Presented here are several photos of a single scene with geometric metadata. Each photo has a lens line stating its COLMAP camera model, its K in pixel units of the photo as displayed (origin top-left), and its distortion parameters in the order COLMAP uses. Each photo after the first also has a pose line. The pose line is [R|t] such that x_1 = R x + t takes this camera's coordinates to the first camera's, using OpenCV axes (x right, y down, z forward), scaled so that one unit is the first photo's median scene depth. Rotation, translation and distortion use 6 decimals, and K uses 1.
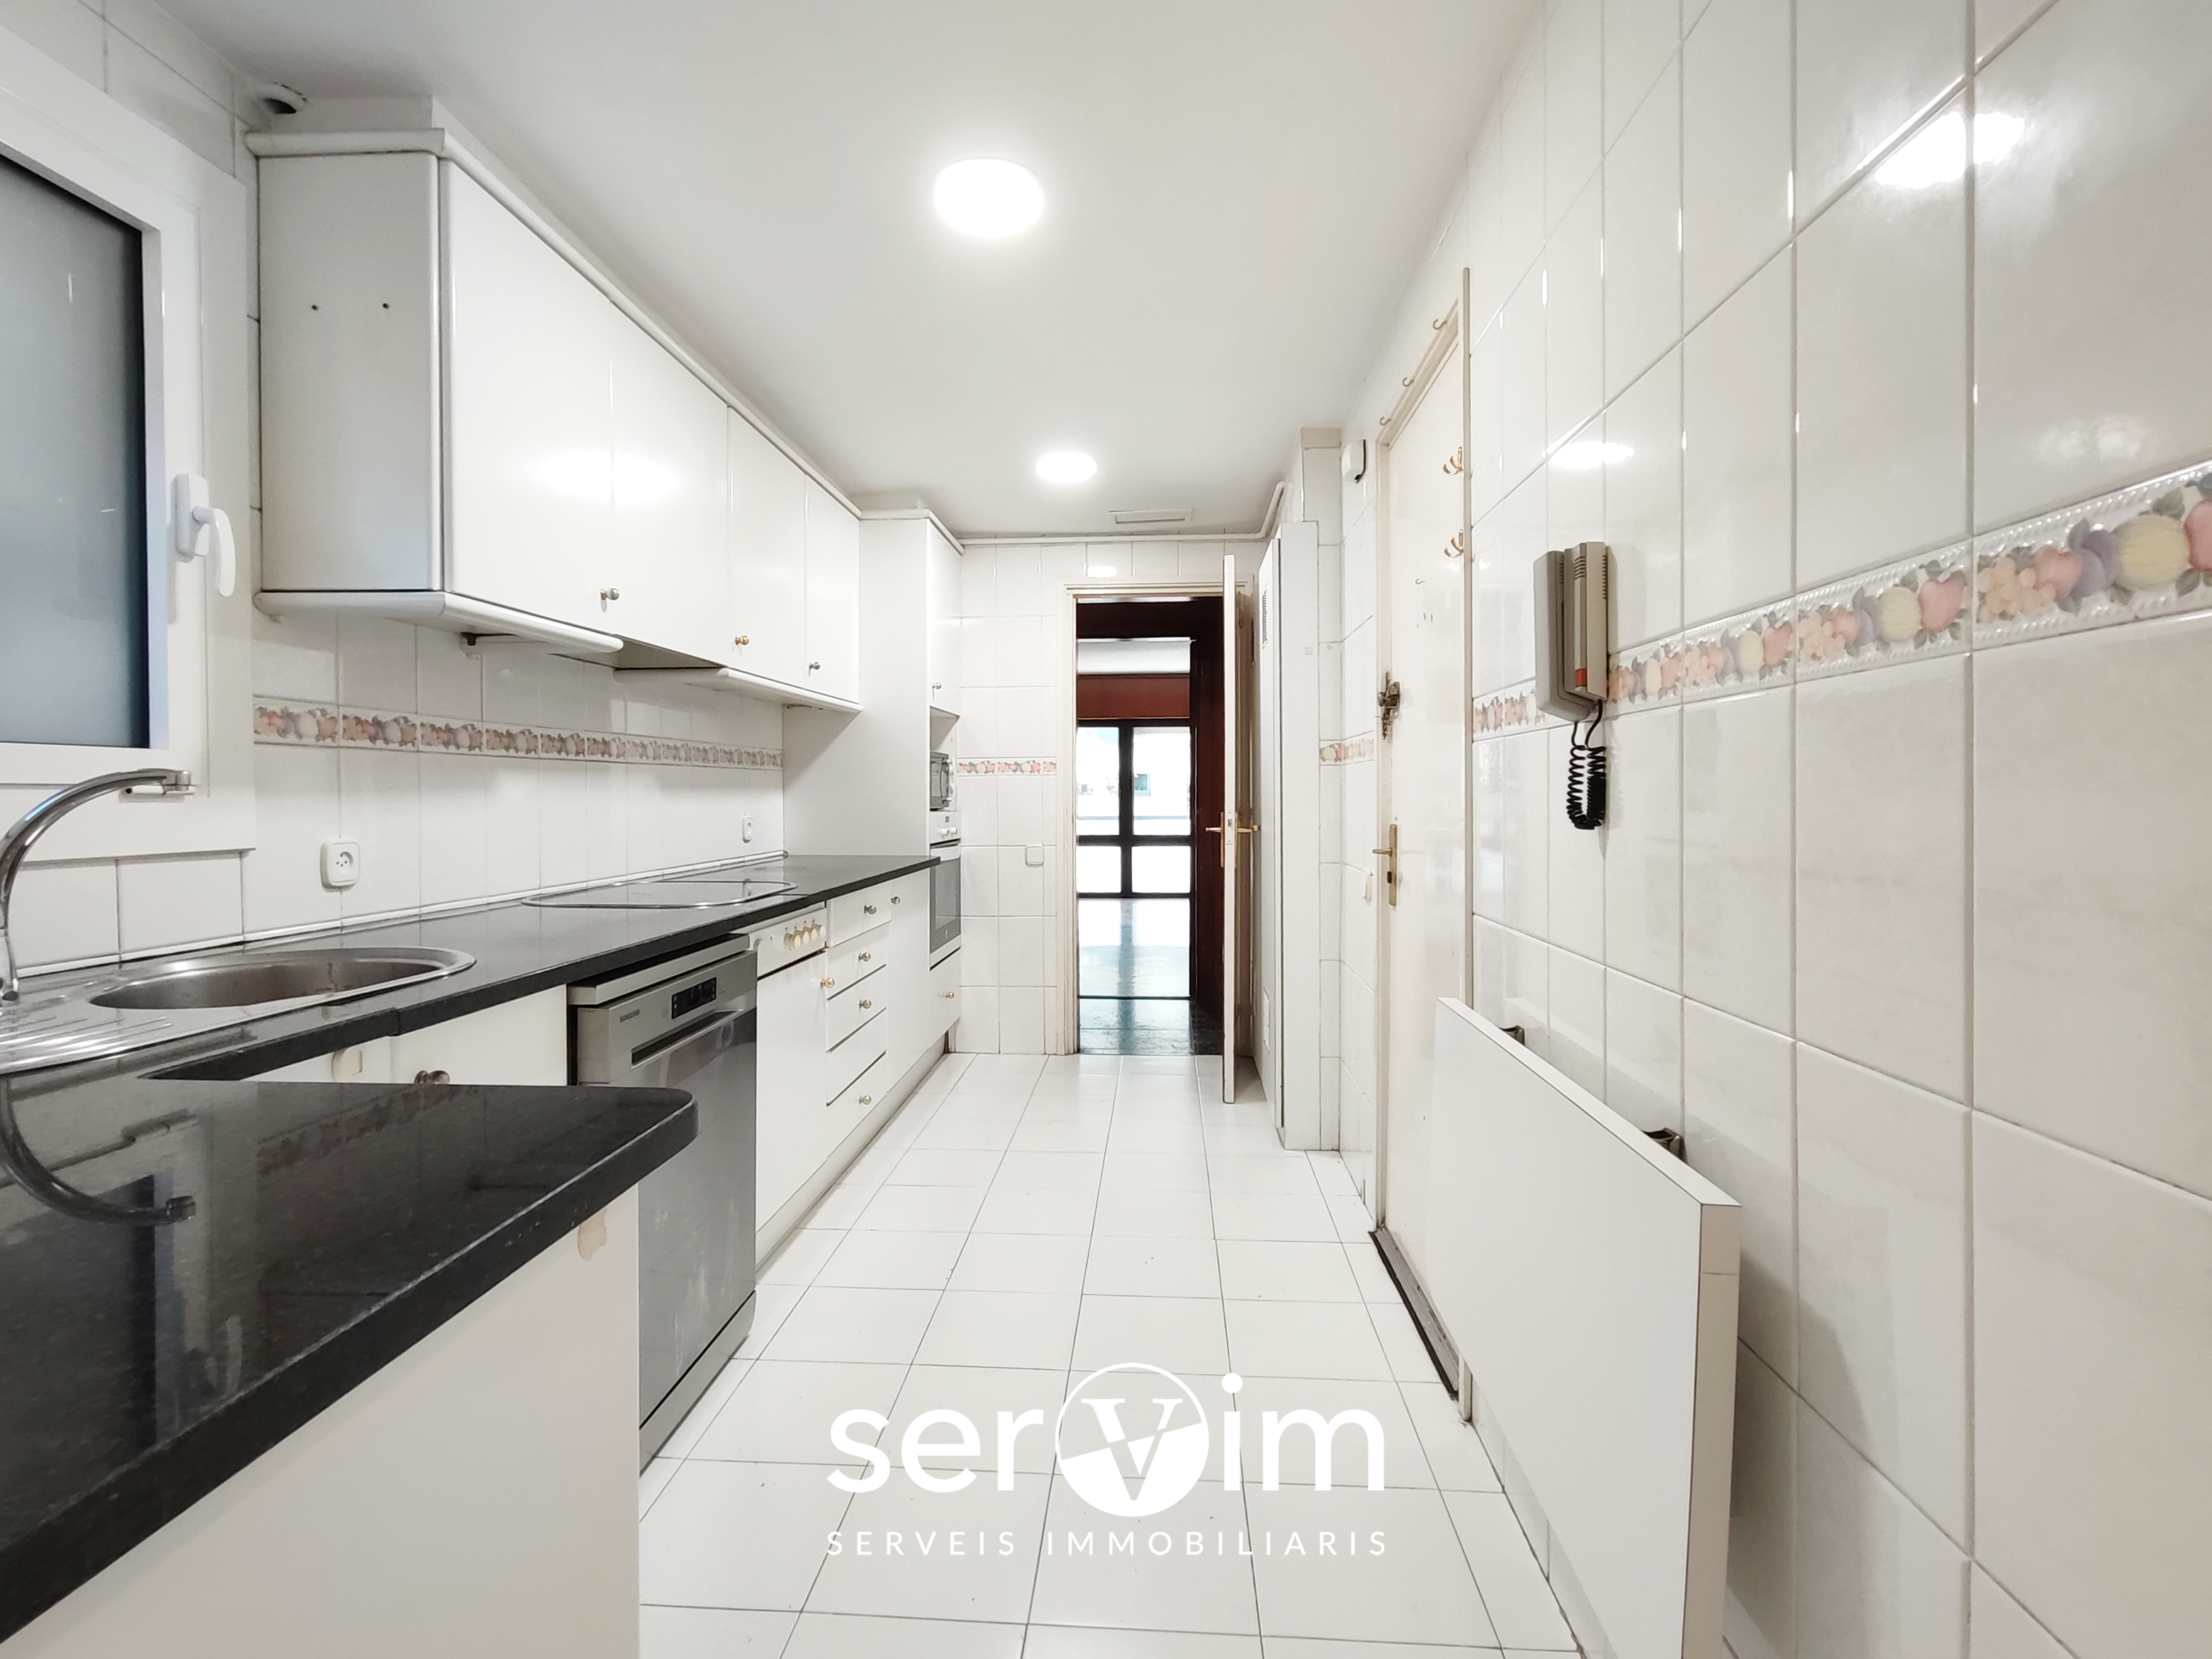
lens RADIAL K [[986.4, 0, 1097.3], [0, 986.4, 800.6], [0, 0, 1]] dist [-0.012214, 0.001699]
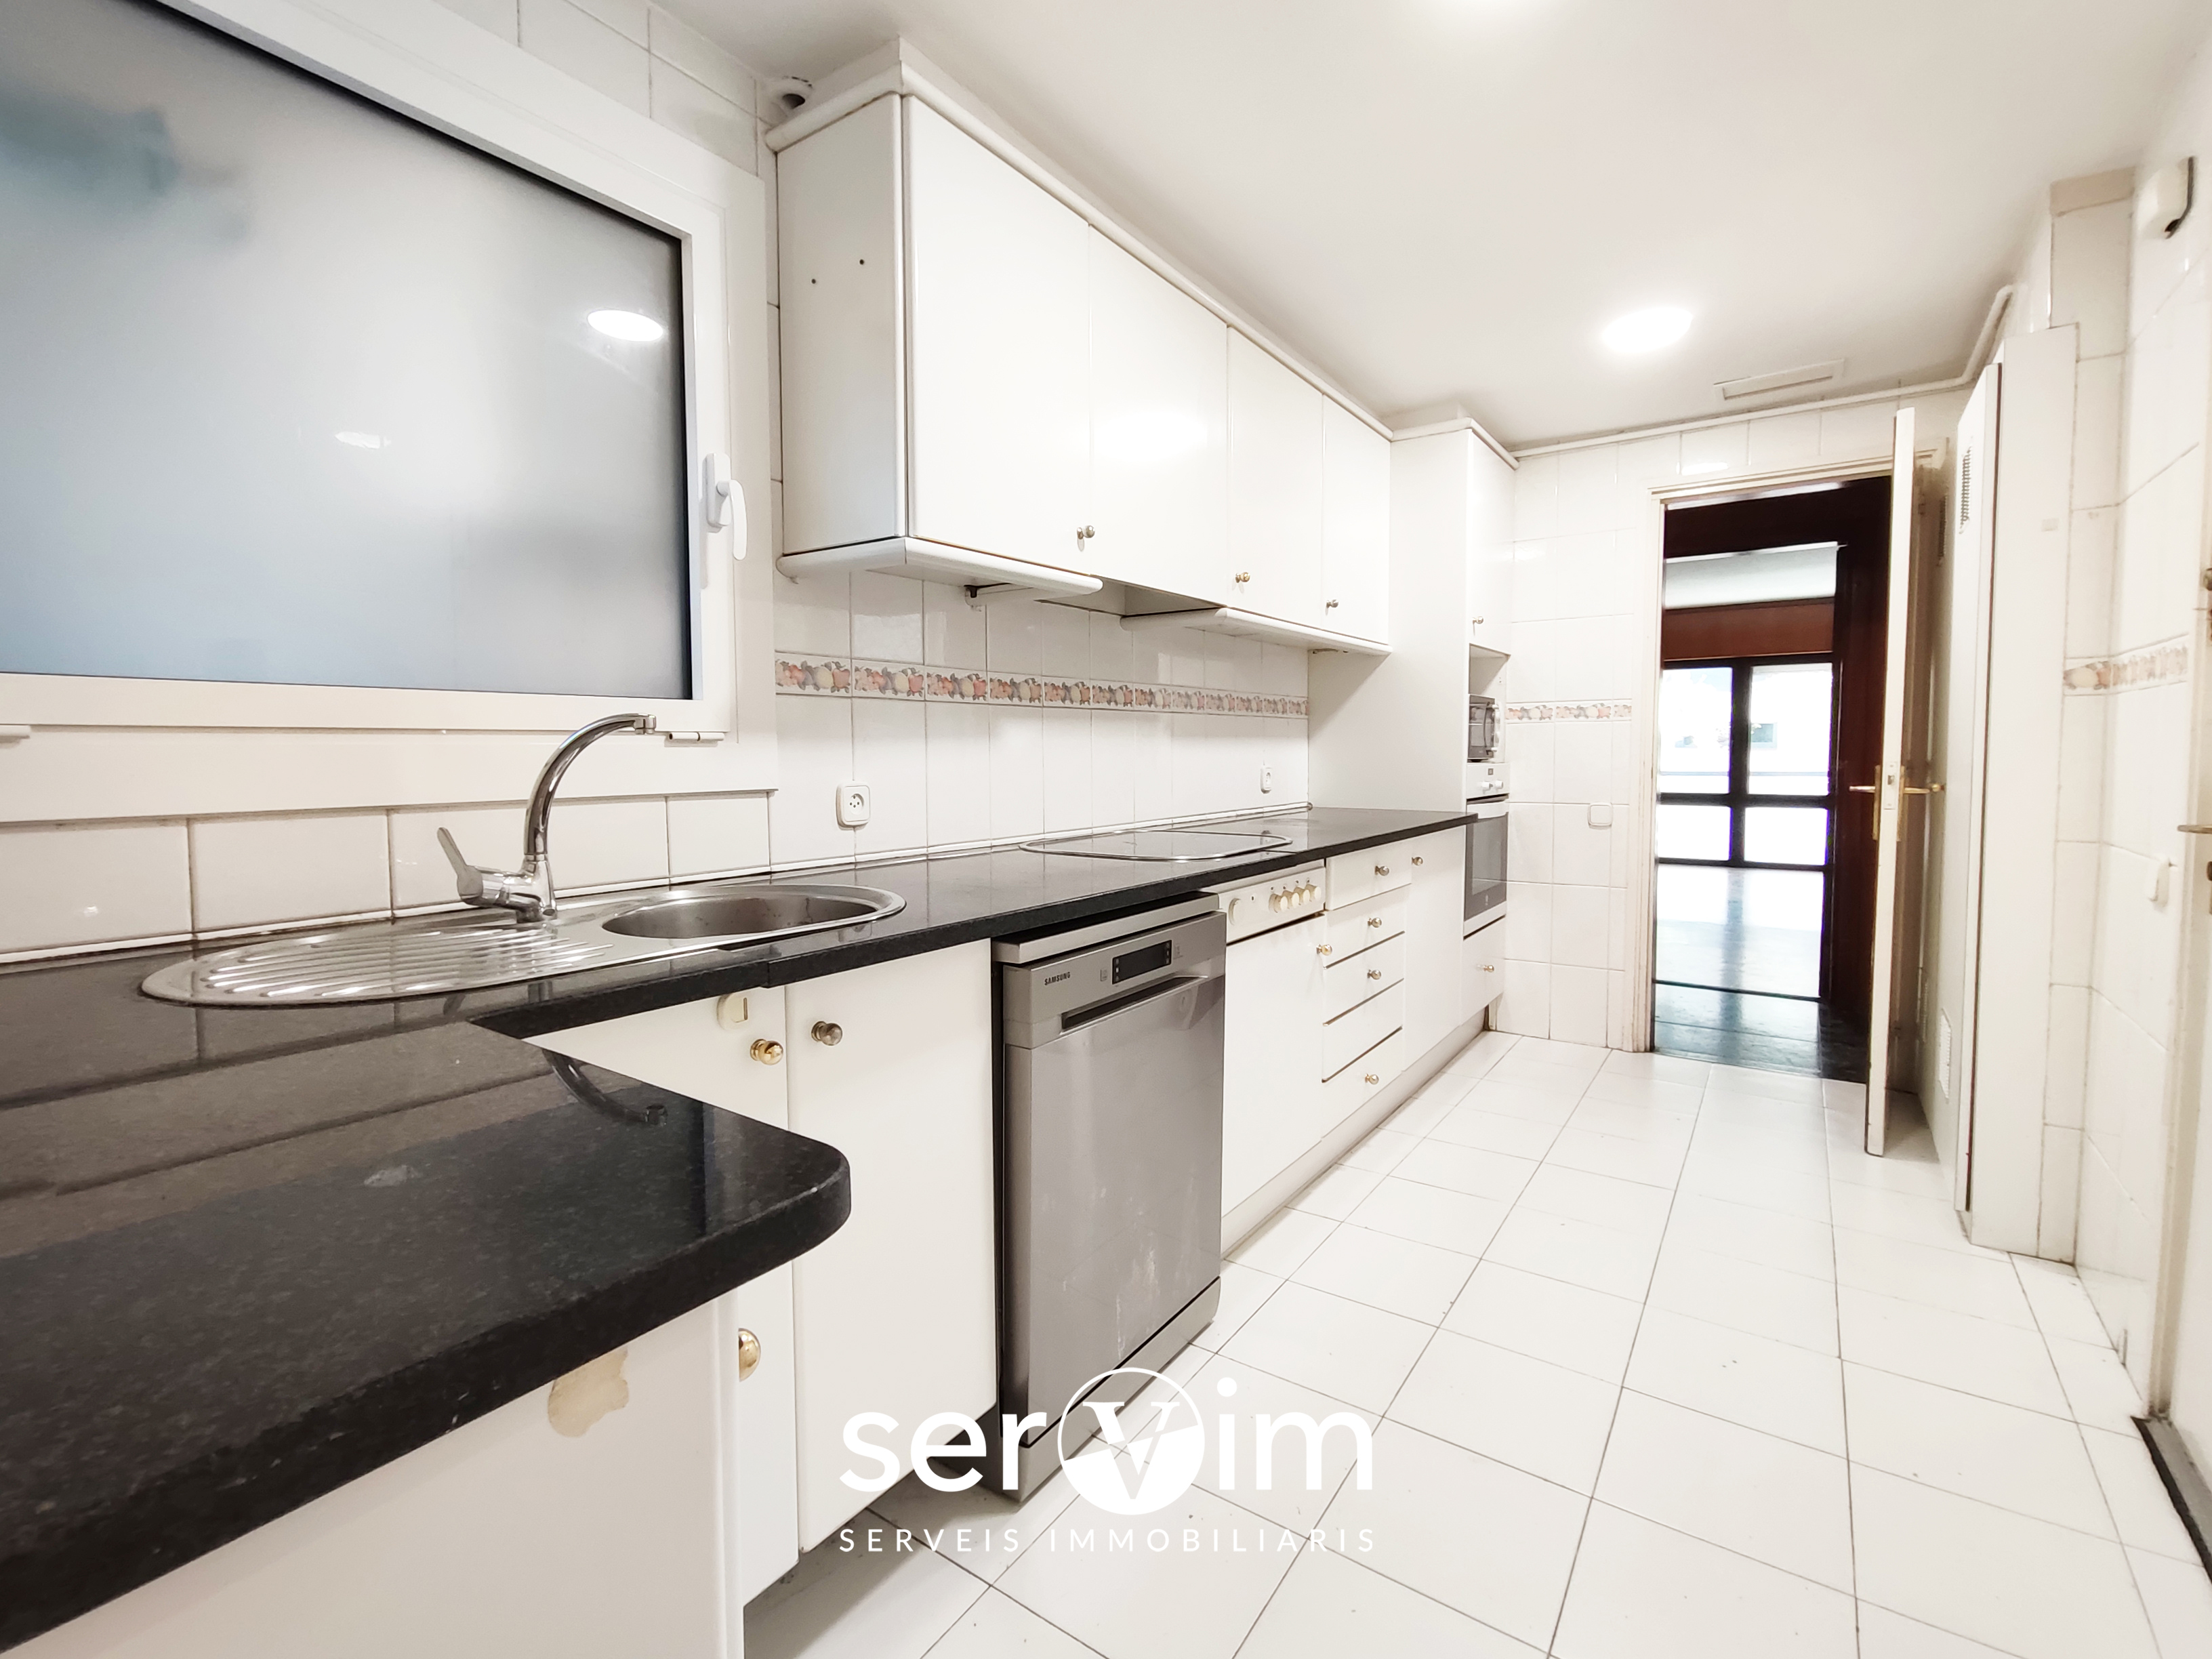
lens RADIAL K [[986.5, 0, 1097.3], [0, 986.5, 800.6], [0, 0, 1]] dist [-0.012214, 0.001699]
pose [[0.853487, 0.025975, -0.520466, 0.015180], [-0.000471, 0.998795, 0.049076, 0.003295], [0.521114, -0.041640, 0.852471, 0.110959]]
